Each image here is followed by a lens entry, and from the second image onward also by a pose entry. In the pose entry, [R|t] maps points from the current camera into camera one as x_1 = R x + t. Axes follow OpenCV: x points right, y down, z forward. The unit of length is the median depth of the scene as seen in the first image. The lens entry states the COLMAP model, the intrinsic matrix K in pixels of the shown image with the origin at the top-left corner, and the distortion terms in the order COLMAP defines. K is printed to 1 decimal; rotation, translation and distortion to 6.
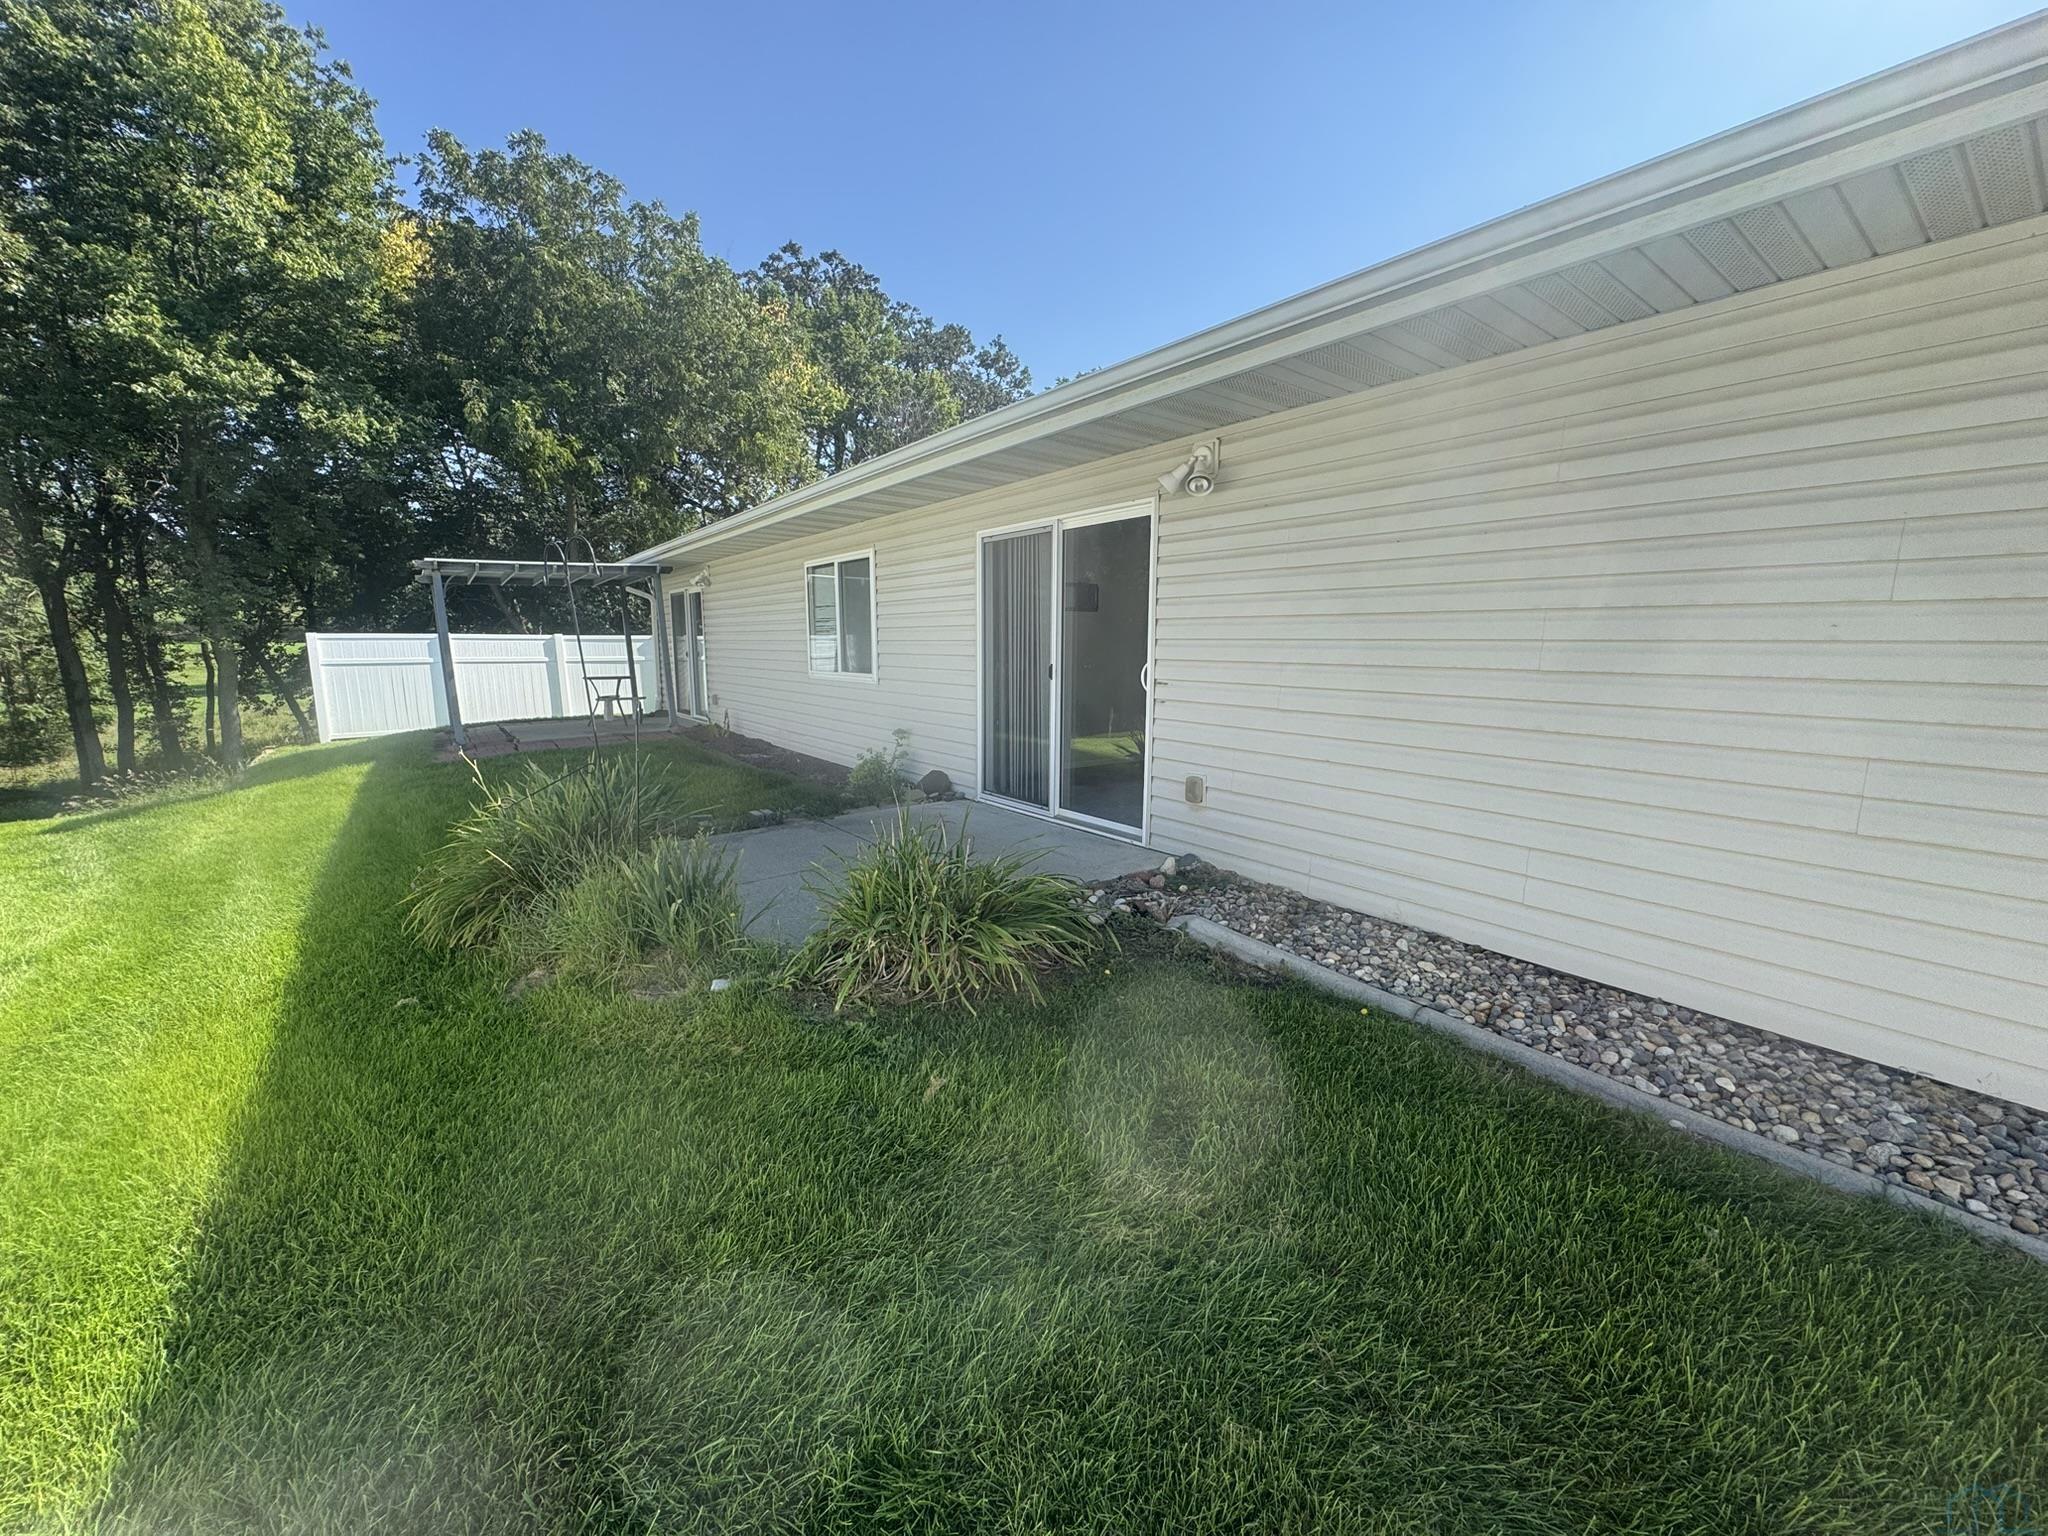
lens RADIAL K [[816.7, 0, 1026.7], [0, 816.7, 765.5], [0, 0, 1]] dist [-0.003279, 0.000054]
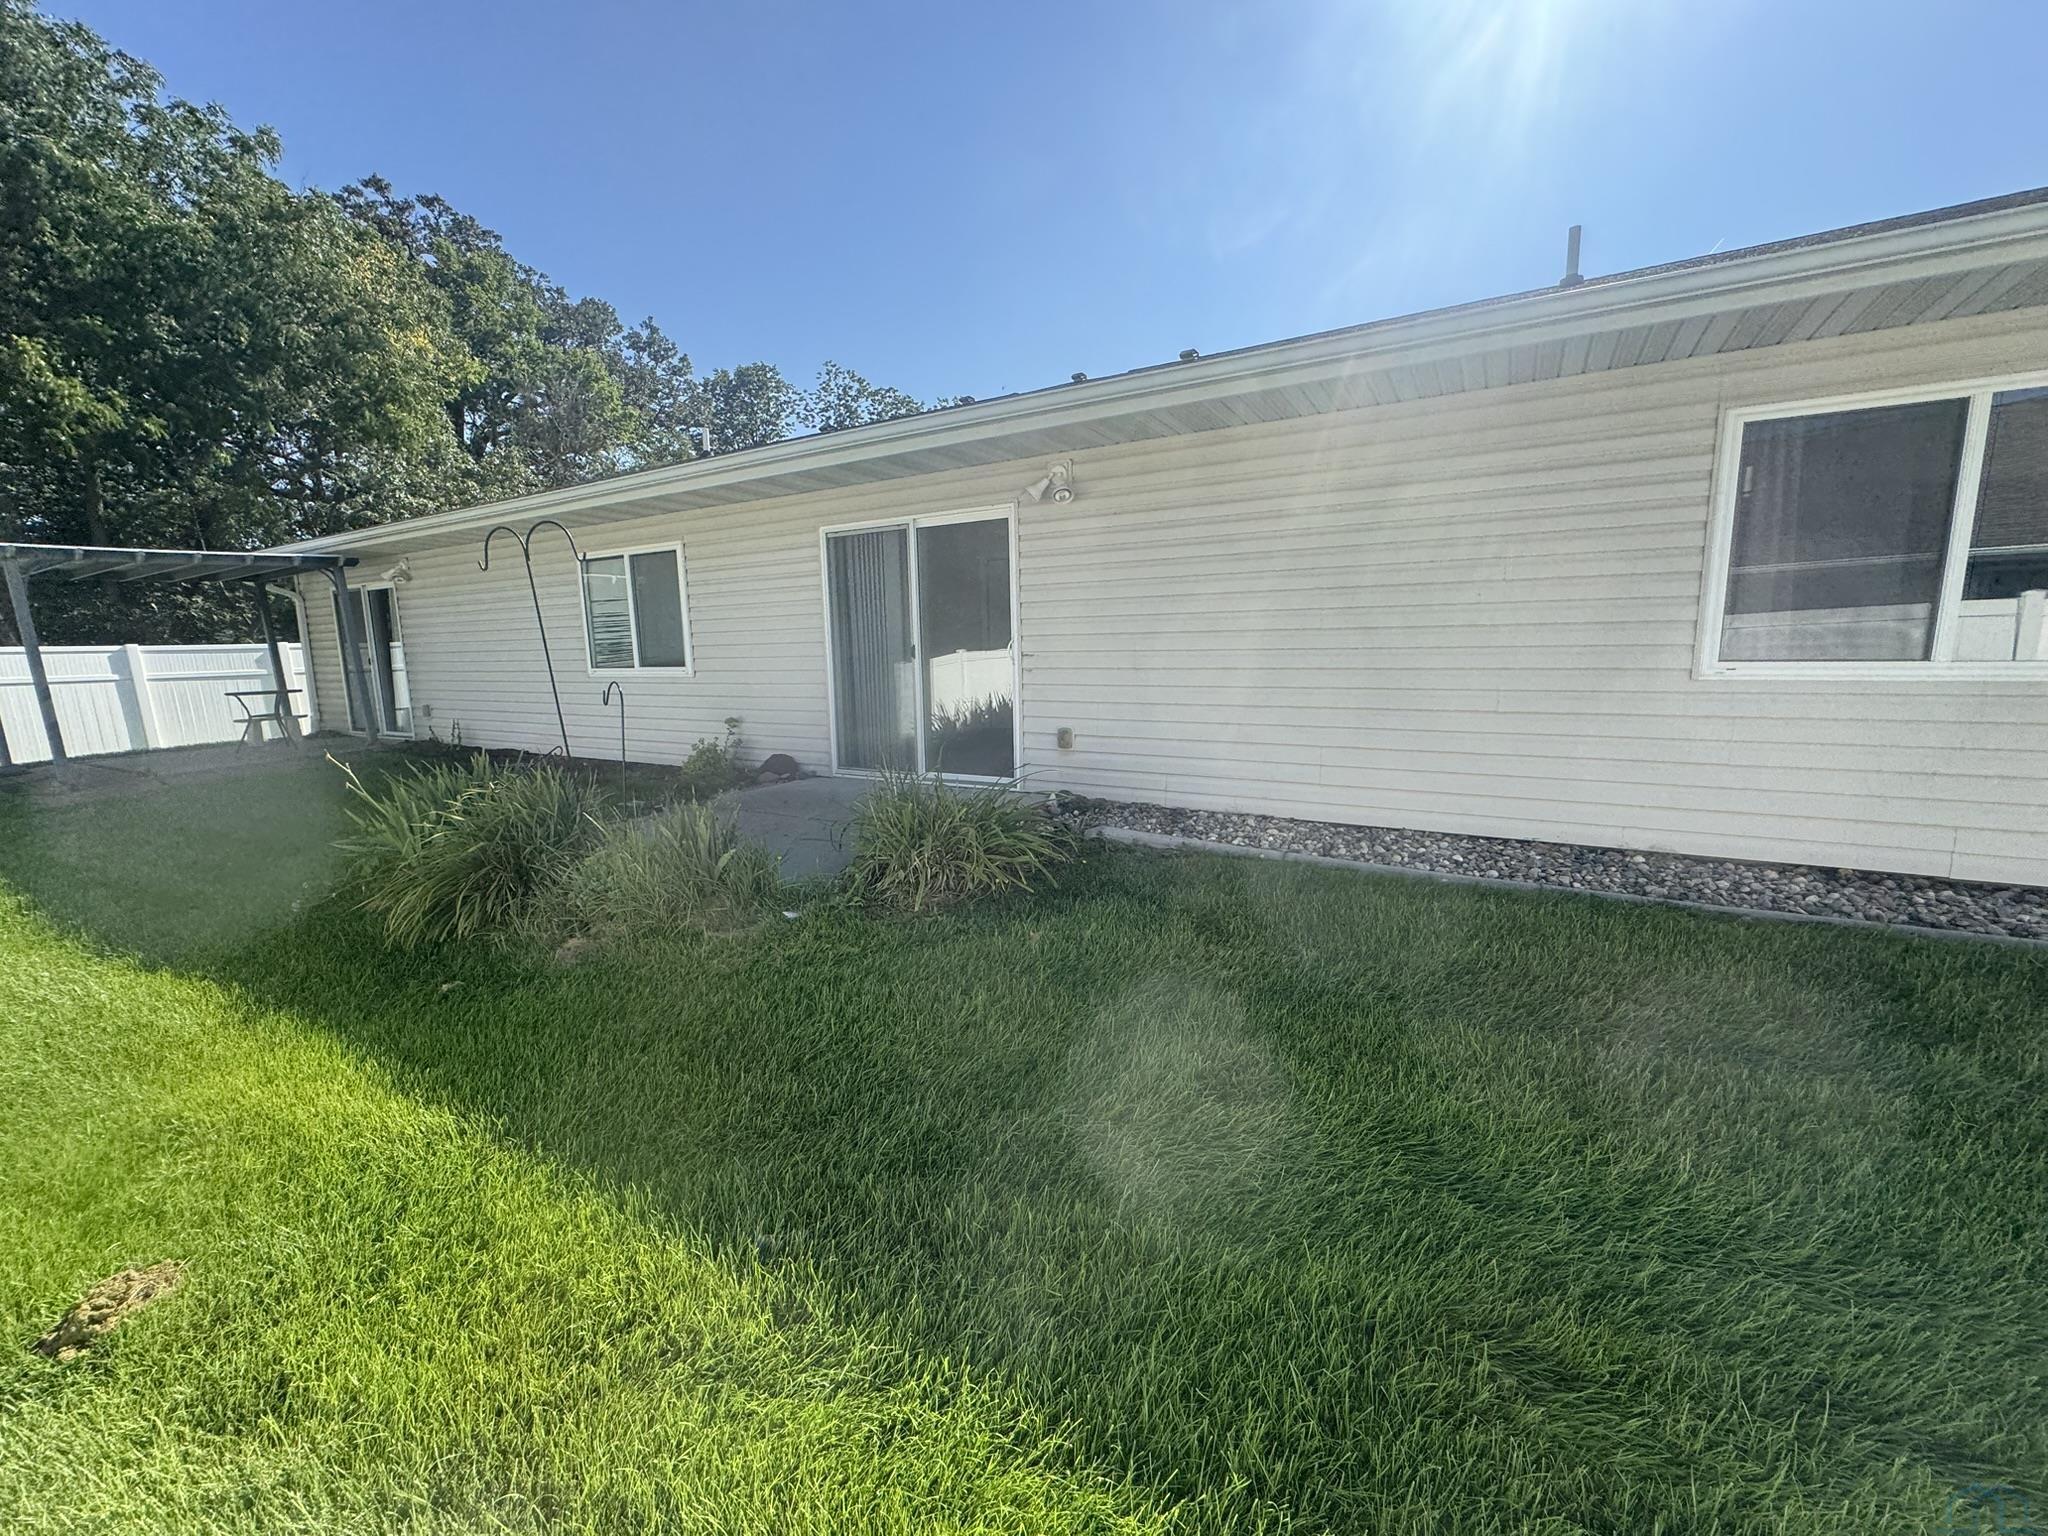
lens RADIAL K [[816.7, 0, 1017.3], [0, 816.7, 769.7], [0, 0, 1]] dist [-0.003279, 0.000054]
pose [[0.920734, -0.086237, 0.380542, -0.128563], [0.084733, 0.996188, 0.020737, 0.017153], [-0.380879, 0.013151, 0.924531, -0.050184]]
